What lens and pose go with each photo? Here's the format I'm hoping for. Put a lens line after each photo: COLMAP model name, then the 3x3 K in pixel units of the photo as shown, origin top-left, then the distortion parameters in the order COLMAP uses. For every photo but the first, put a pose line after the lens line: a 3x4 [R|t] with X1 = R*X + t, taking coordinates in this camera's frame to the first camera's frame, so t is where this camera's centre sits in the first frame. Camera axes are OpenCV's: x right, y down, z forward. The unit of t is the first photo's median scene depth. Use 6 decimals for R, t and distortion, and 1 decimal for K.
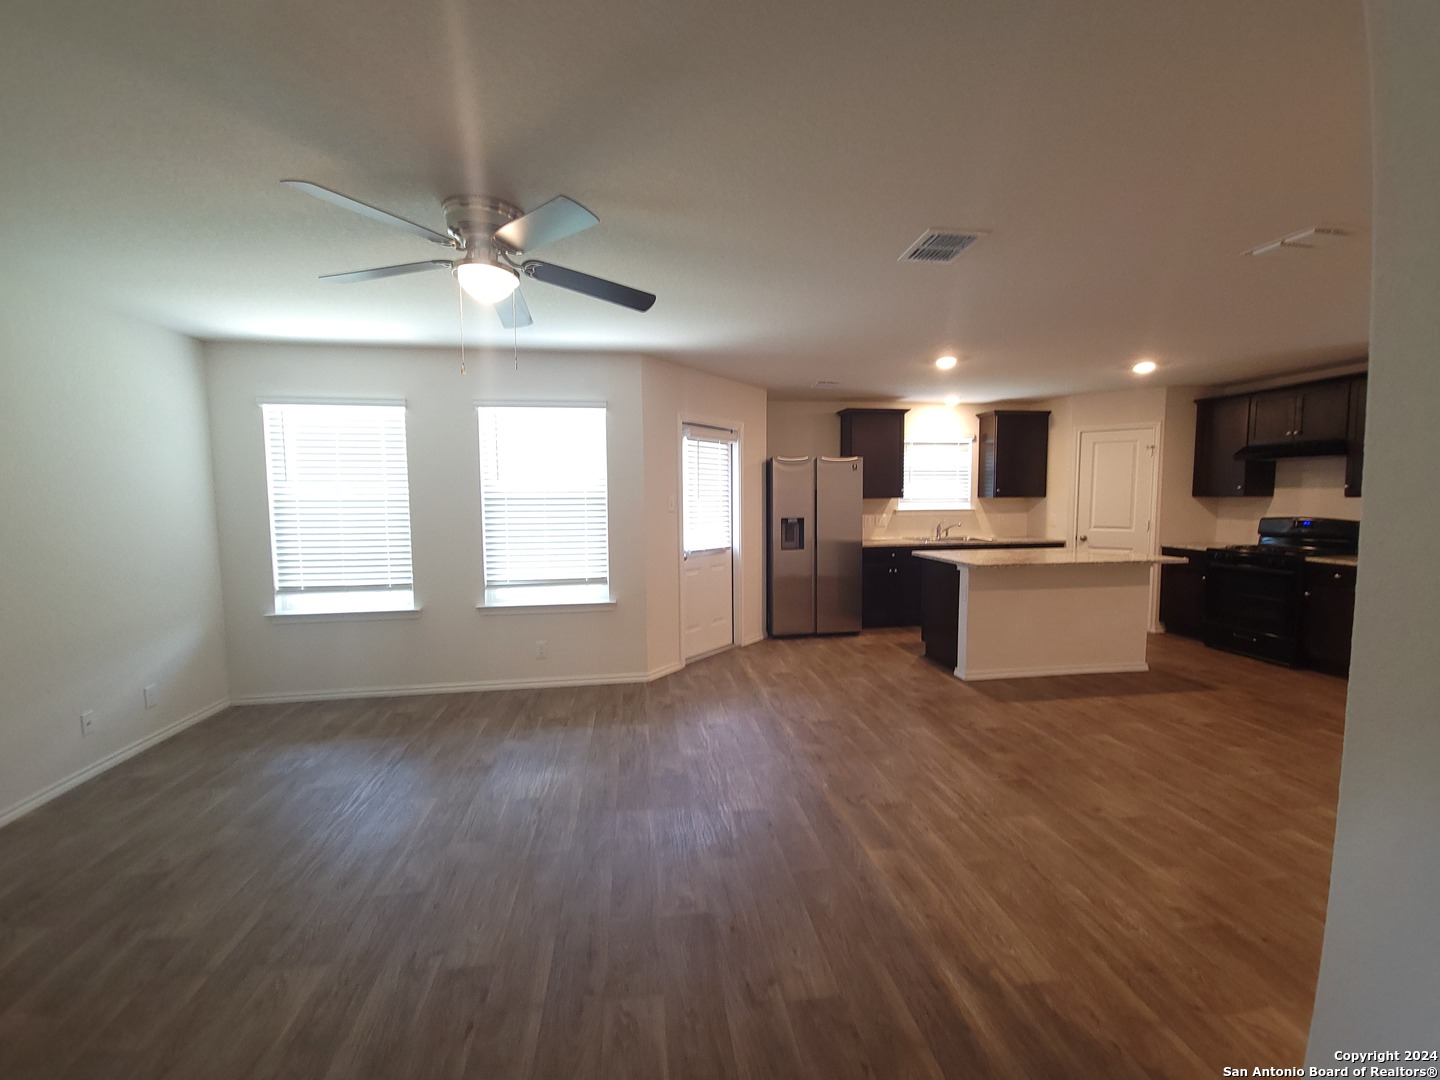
lens RADIAL K [[583.0, 0, 726.0], [0, 583.0, 539.6], [0, 0, 1]] dist [0.007345, -0.004923]
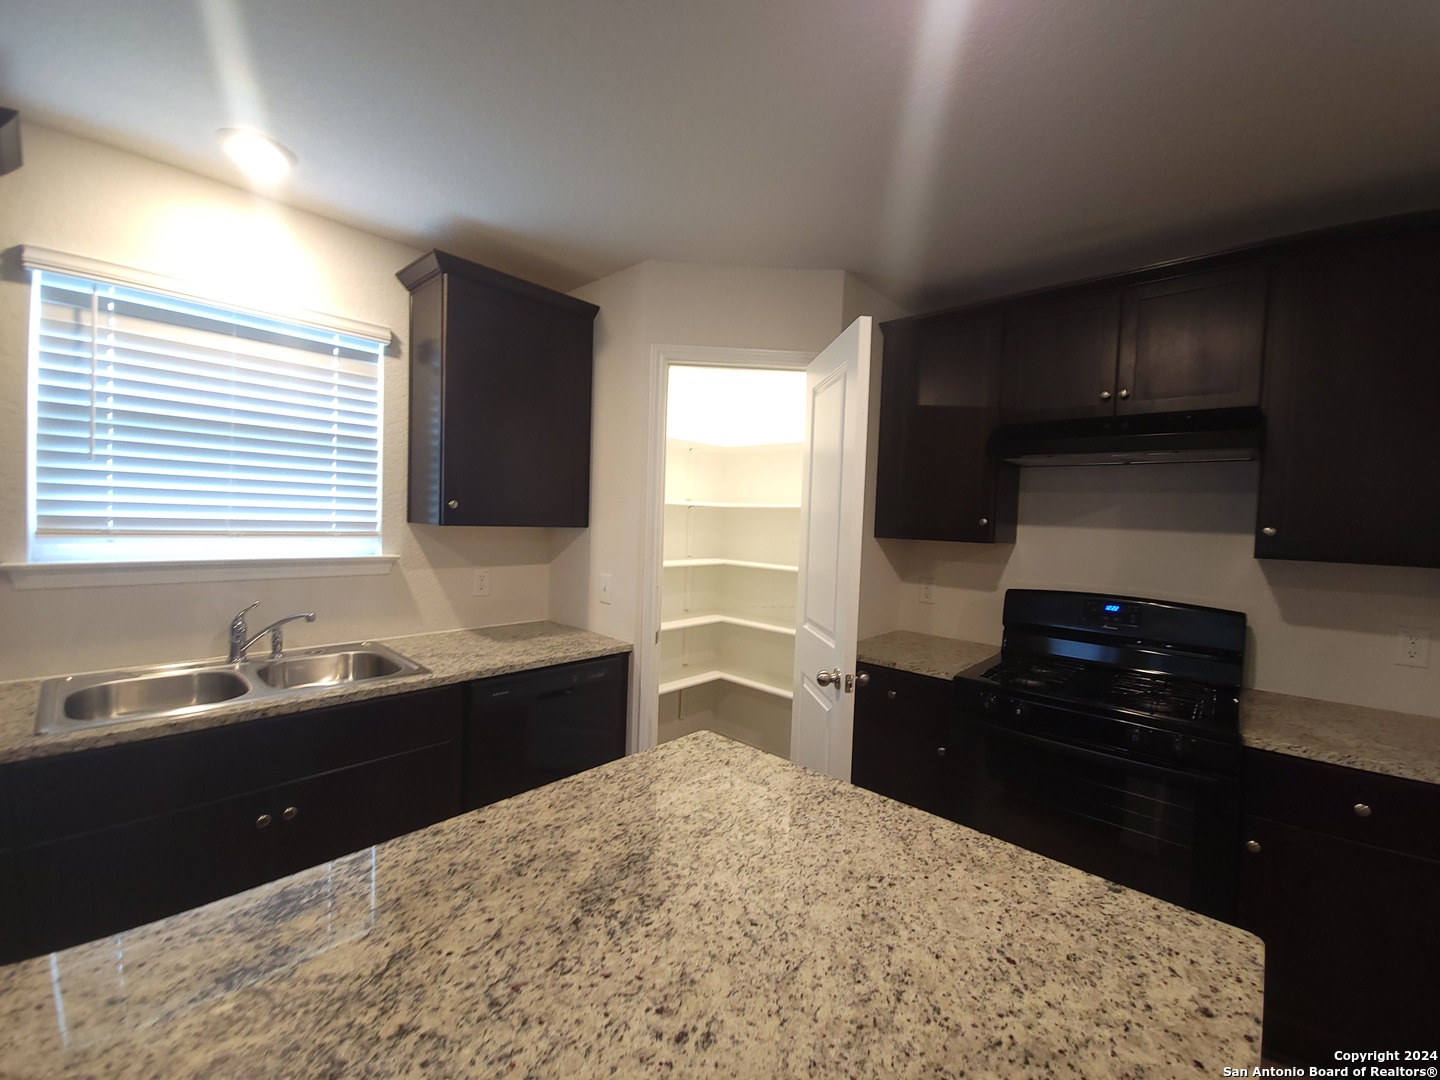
lens RADIAL K [[583.0, 0, 724.2], [0, 583.0, 539.7], [0, 0, 1]] dist [0.007345, -0.004923]
pose [[0.776442, 0.010794, 0.630096, 0.469240], [0.006574, 0.999660, -0.025225, -0.068097], [-0.630154, 0.023728, 0.776107, 0.806062]]
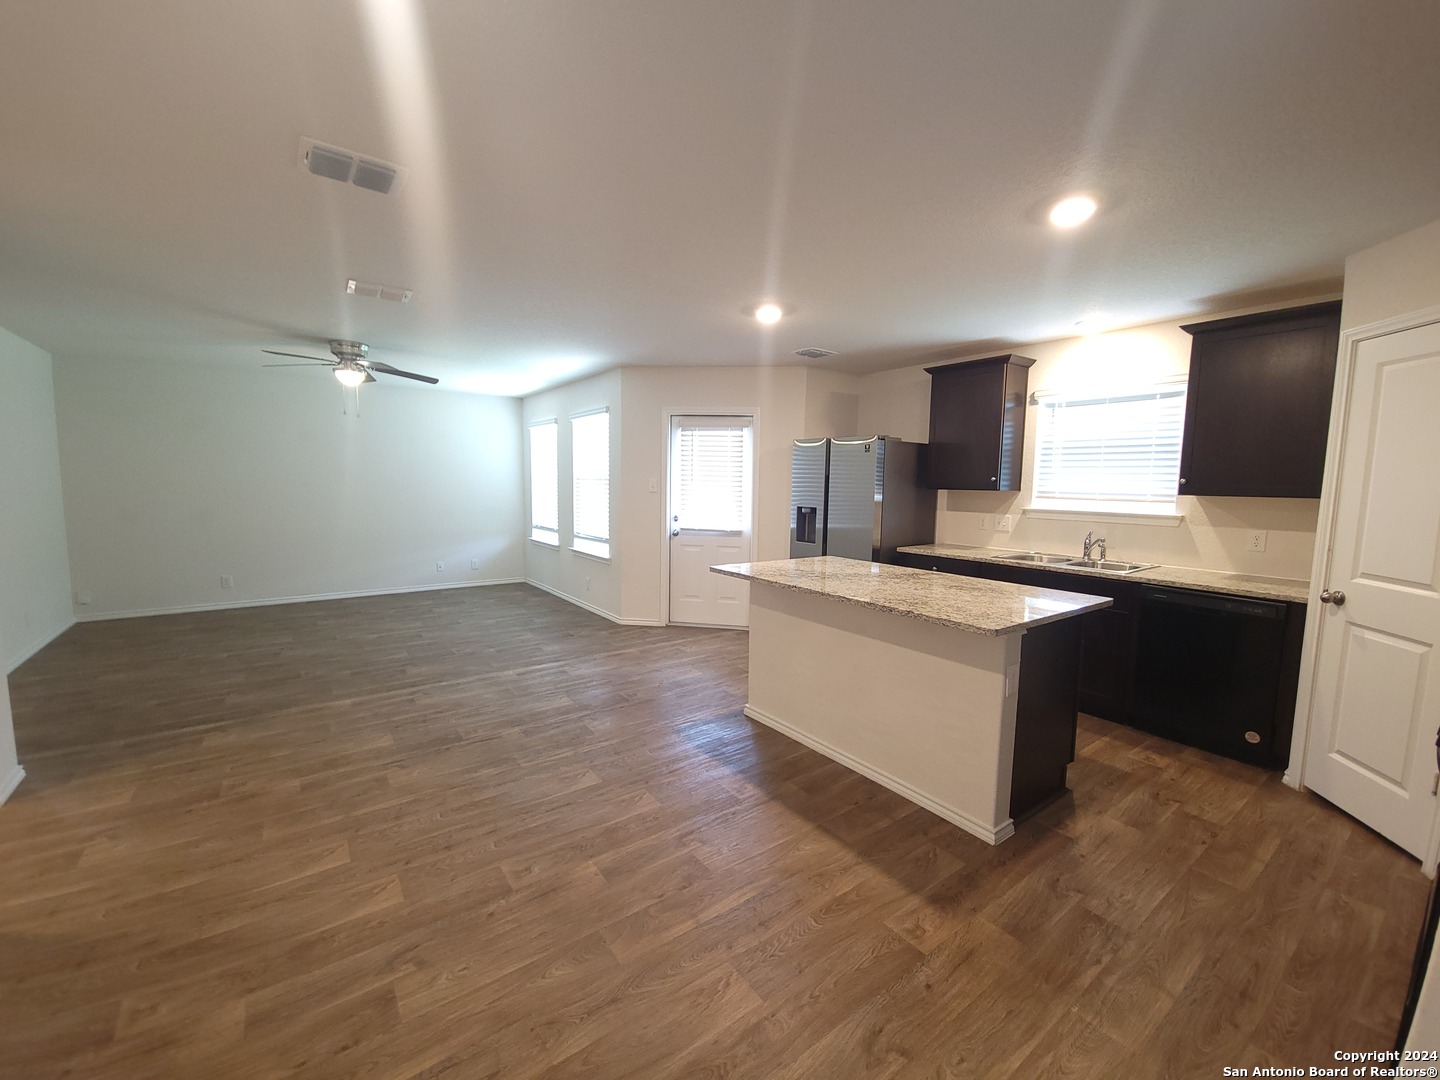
lens RADIAL K [[583.0, 0, 724.0], [0, 583.0, 544.2], [0, 0, 1]] dist [0.007345, -0.004923]
pose [[0.469196, 0.109528, -0.876275, 0.909259], [-0.085414, 0.993255, 0.078415, -0.042917], [0.878954, 0.038054, 0.475387, 0.495141]]
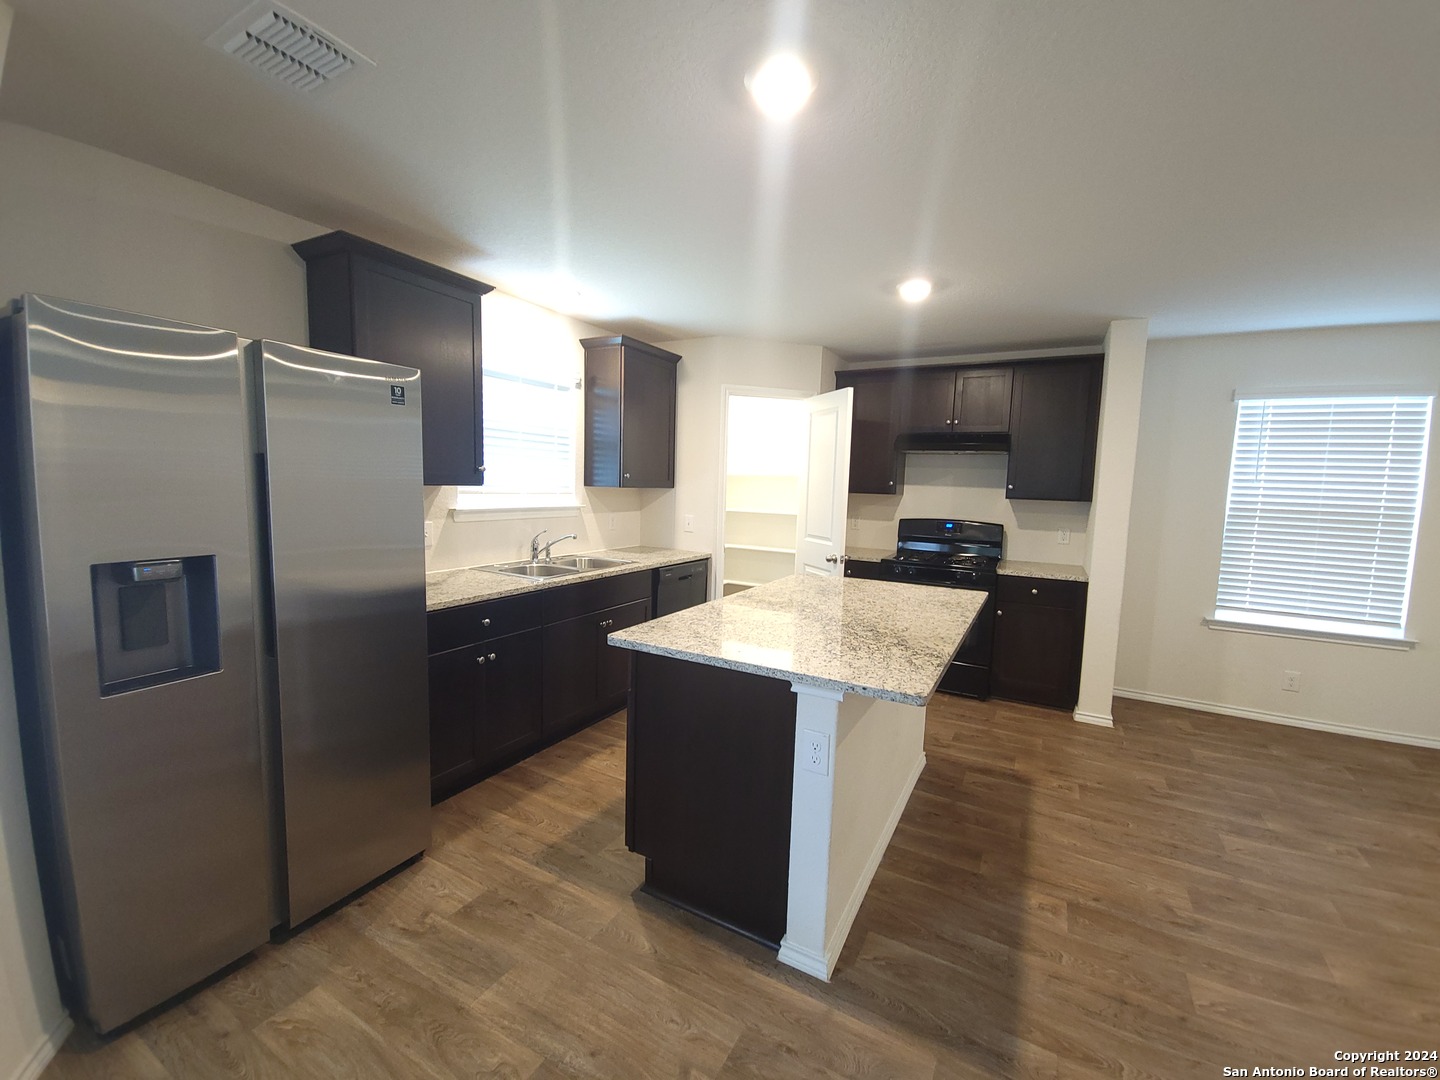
lens RADIAL K [[583.0, 0, 721.8], [0, 583.0, 539.5], [0, 0, 1]] dist [0.007345, -0.004923]
pose [[0.611849, -0.052254, 0.789246, 0.069260], [0.024535, 0.998589, 0.047094, -0.055694], [-0.790594, -0.009450, 0.612268, 0.696632]]
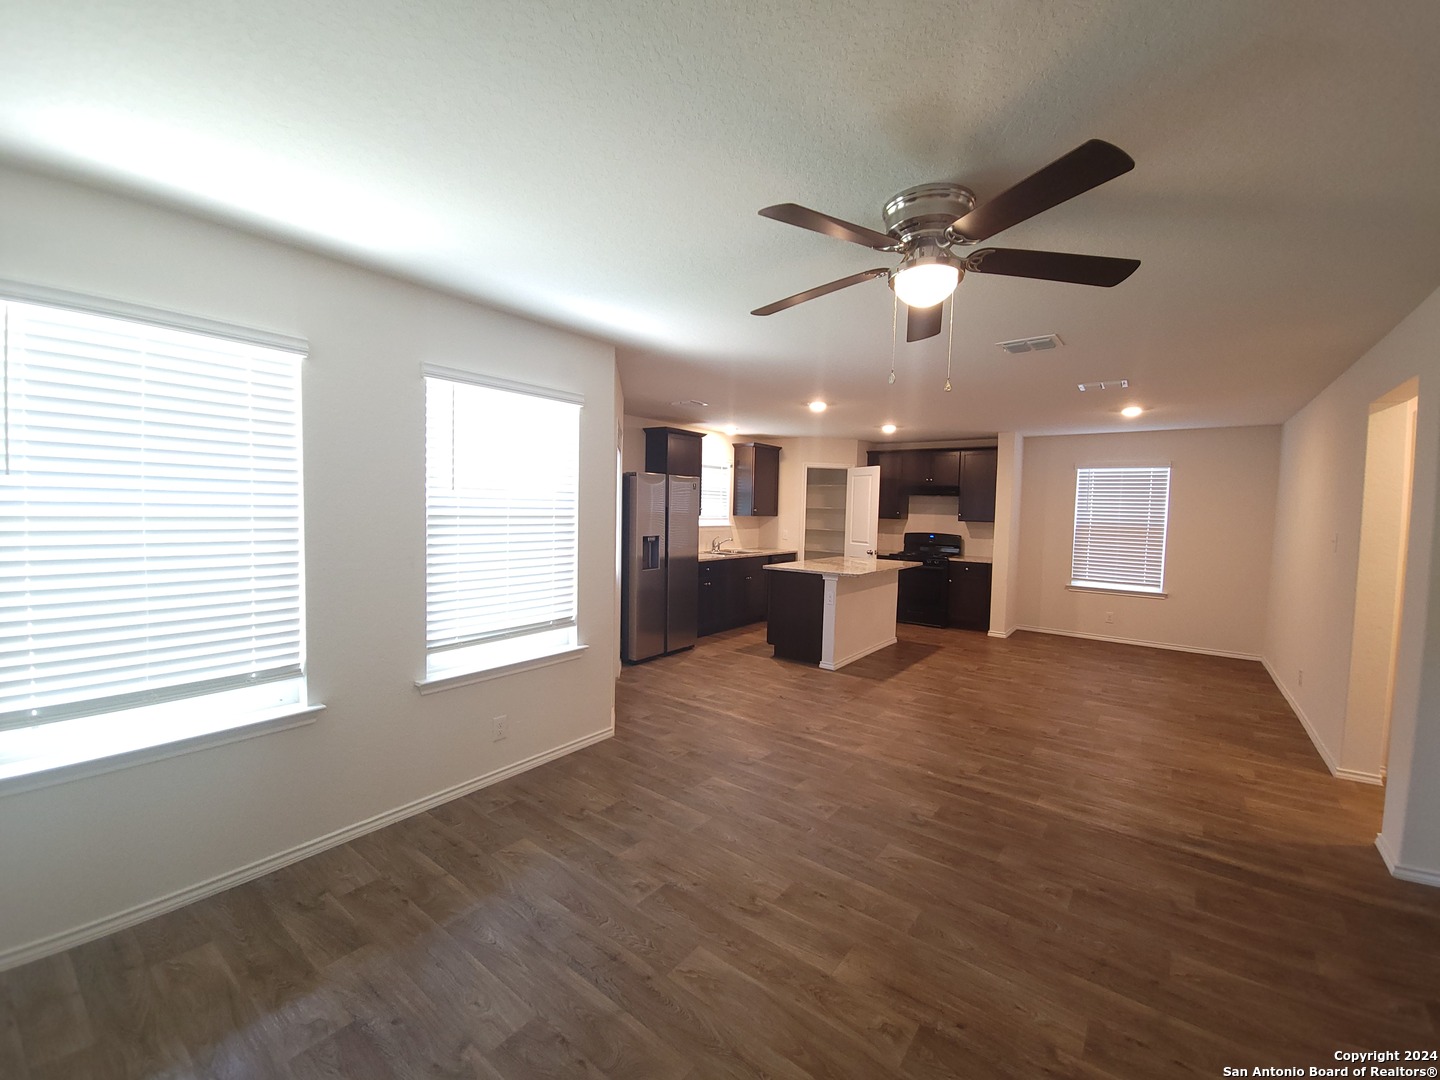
lens RADIAL K [[583.0, 0, 723.8], [0, 583.0, 538.8], [0, 0, 1]] dist [0.007345, -0.004923]
pose [[0.717939, -0.013822, 0.695969, -0.503994], [0.023530, 0.999713, -0.004419, -0.027476], [-0.695709, 0.019549, 0.718058, 0.239144]]
